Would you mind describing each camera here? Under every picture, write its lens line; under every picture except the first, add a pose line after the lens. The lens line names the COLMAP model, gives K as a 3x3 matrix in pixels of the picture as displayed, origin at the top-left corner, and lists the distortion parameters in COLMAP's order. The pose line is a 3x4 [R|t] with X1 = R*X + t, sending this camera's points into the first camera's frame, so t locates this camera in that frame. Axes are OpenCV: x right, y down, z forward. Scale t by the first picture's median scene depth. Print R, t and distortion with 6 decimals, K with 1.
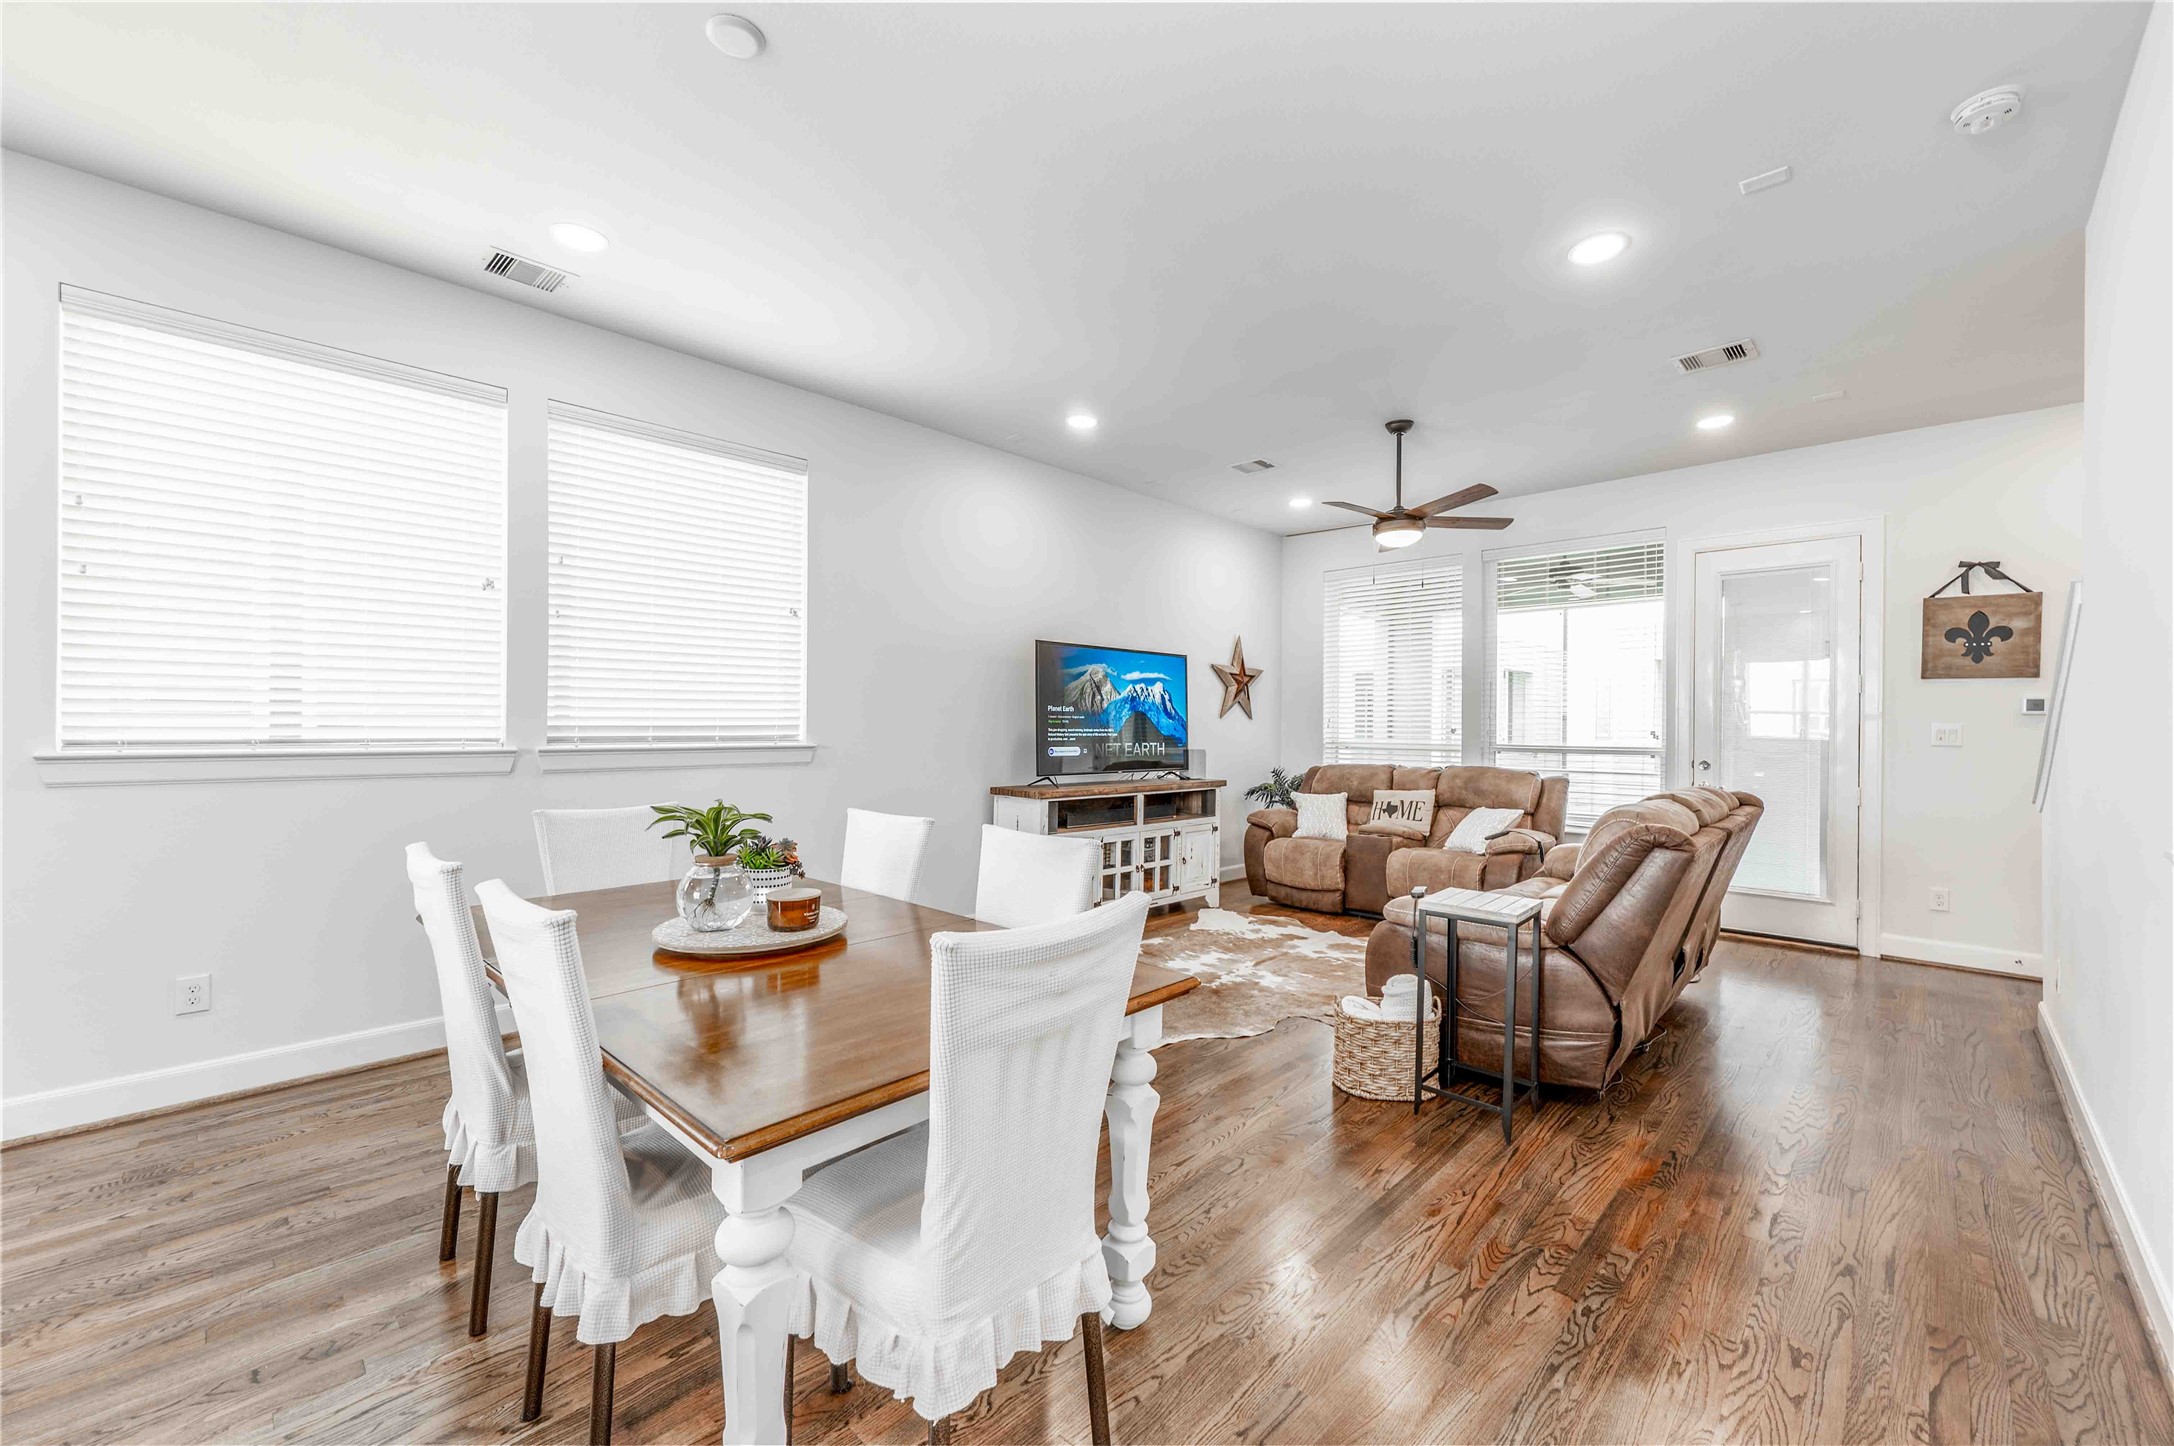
lens RADIAL K [[865.9, 0, 1087.0], [0, 865.9, 723.0], [0, 0, 1]] dist [-0.000589, 0.000582]
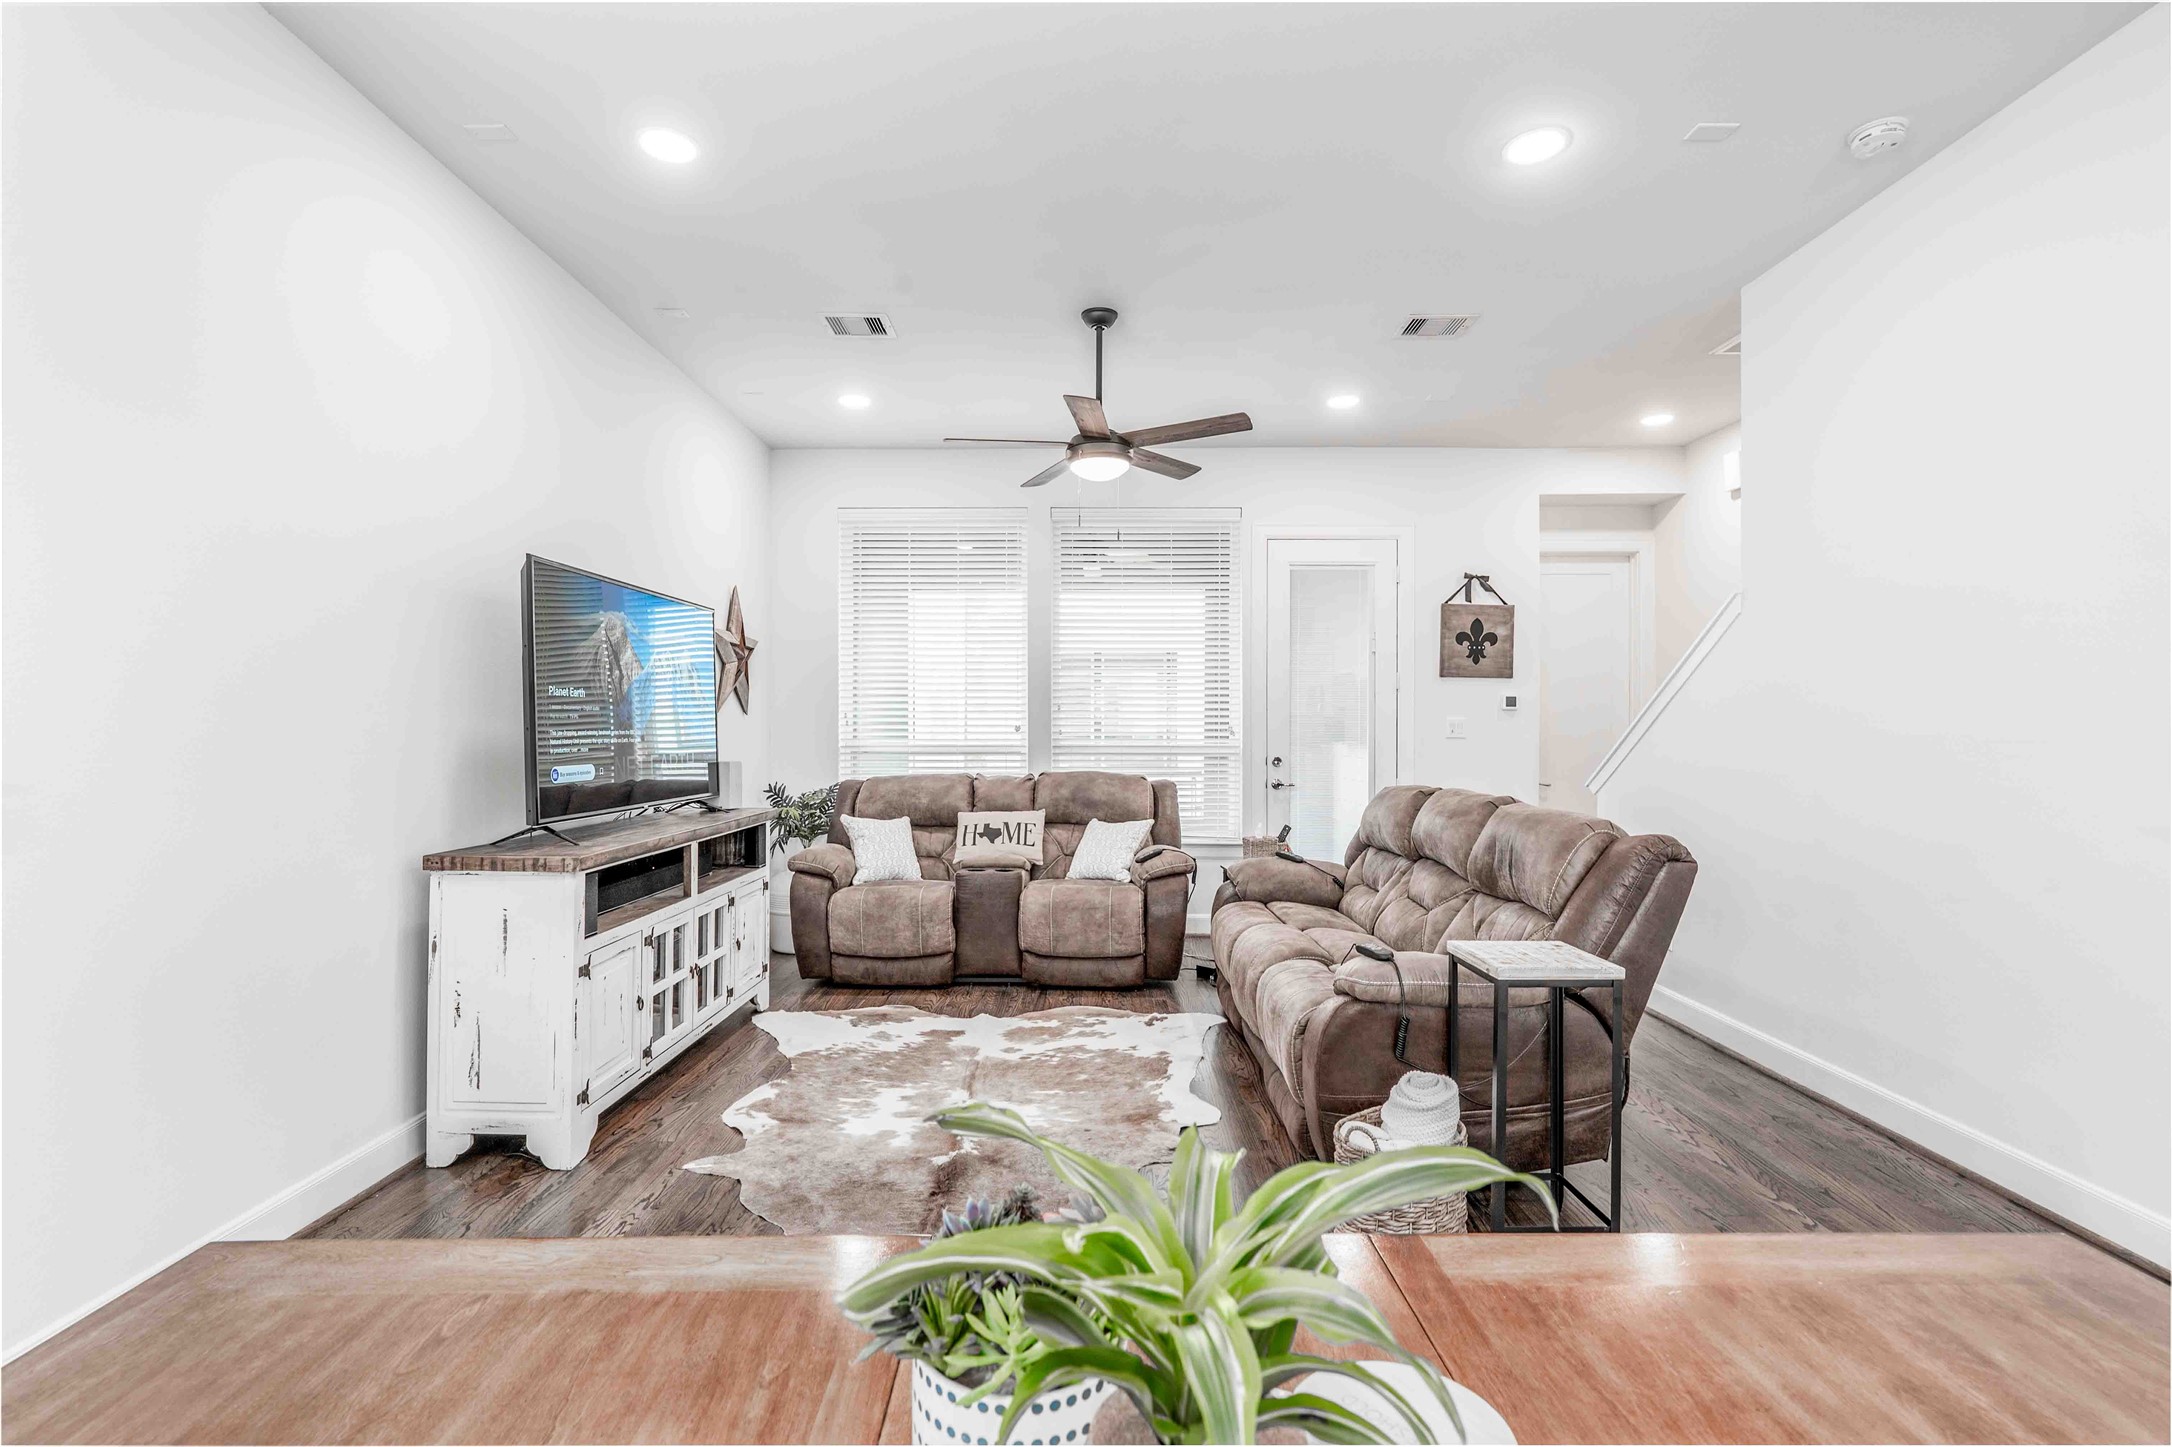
lens RADIAL K [[1023.8, 0, 1089.6], [0, 1023.8, 724.5], [0, 0, 1]] dist [0.000229, -0.000043]
pose [[0.717670, -0.006098, 0.696356, -0.248887], [0.003045, 0.999980, 0.005618, 0.000665], [-0.696376, -0.001911, 0.717674, 0.363195]]
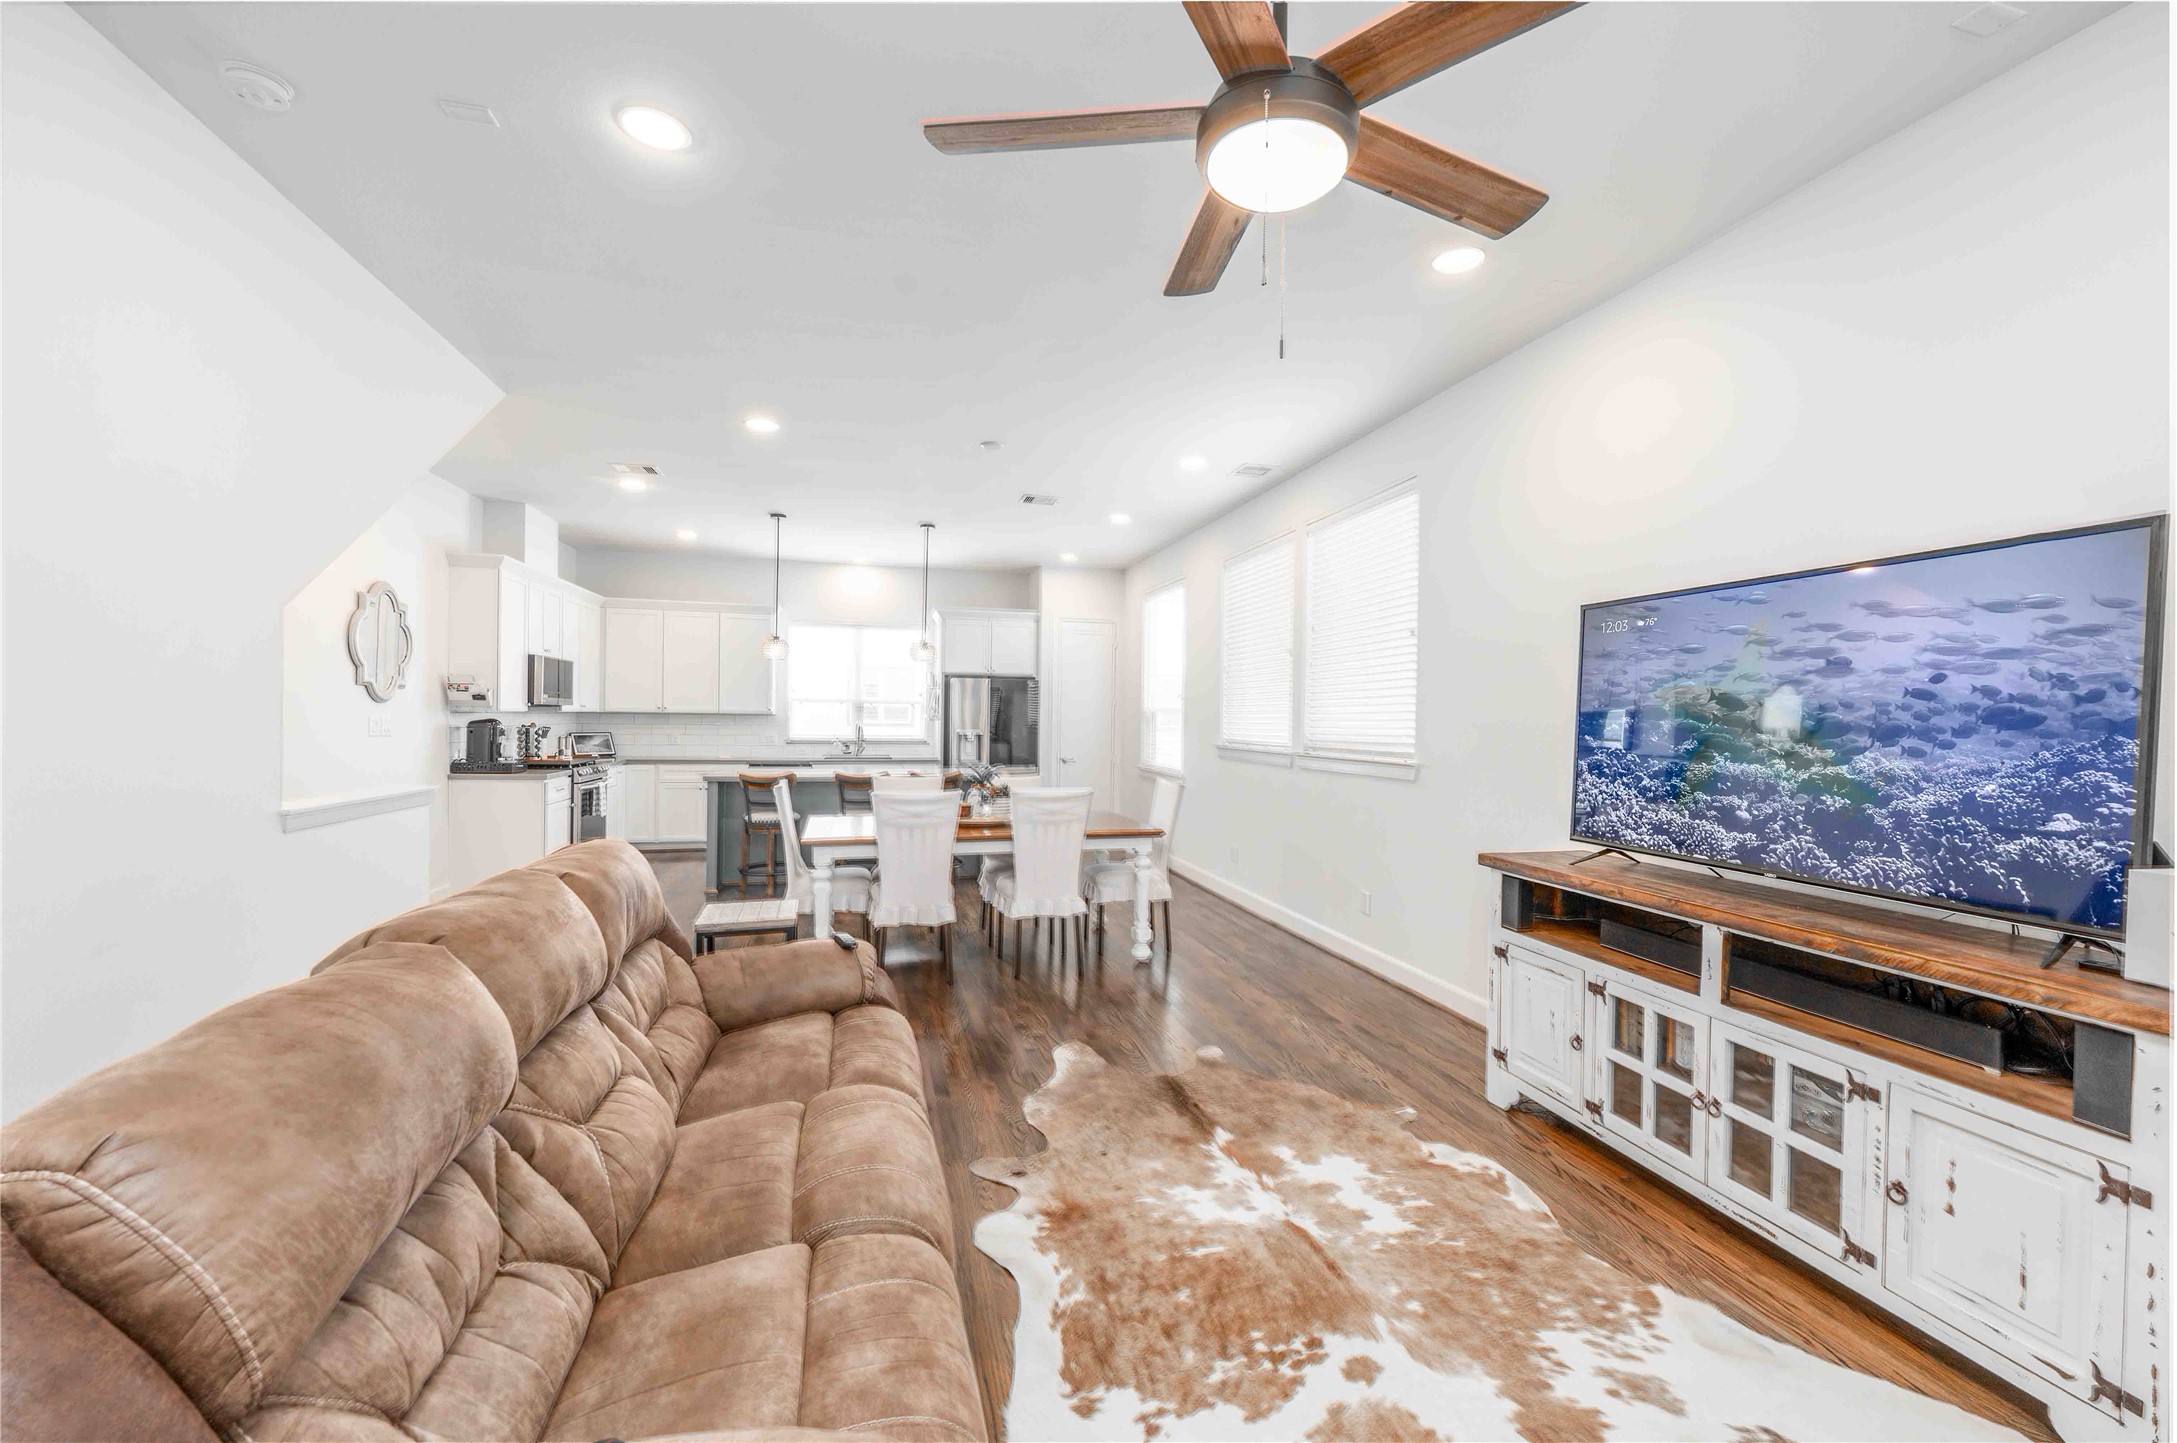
lens RADIAL K [[865.1, 0, 1082.9], [0, 865.1, 728.7], [0, 0, 1]] dist [-0.000112, -0.000024]
pose [[-0.528138, -0.006477, -0.849134, 0.636054], [-0.015794, 0.999873, 0.002197, -0.009006], [0.849012, 0.014571, -0.528173, 1.068726]]
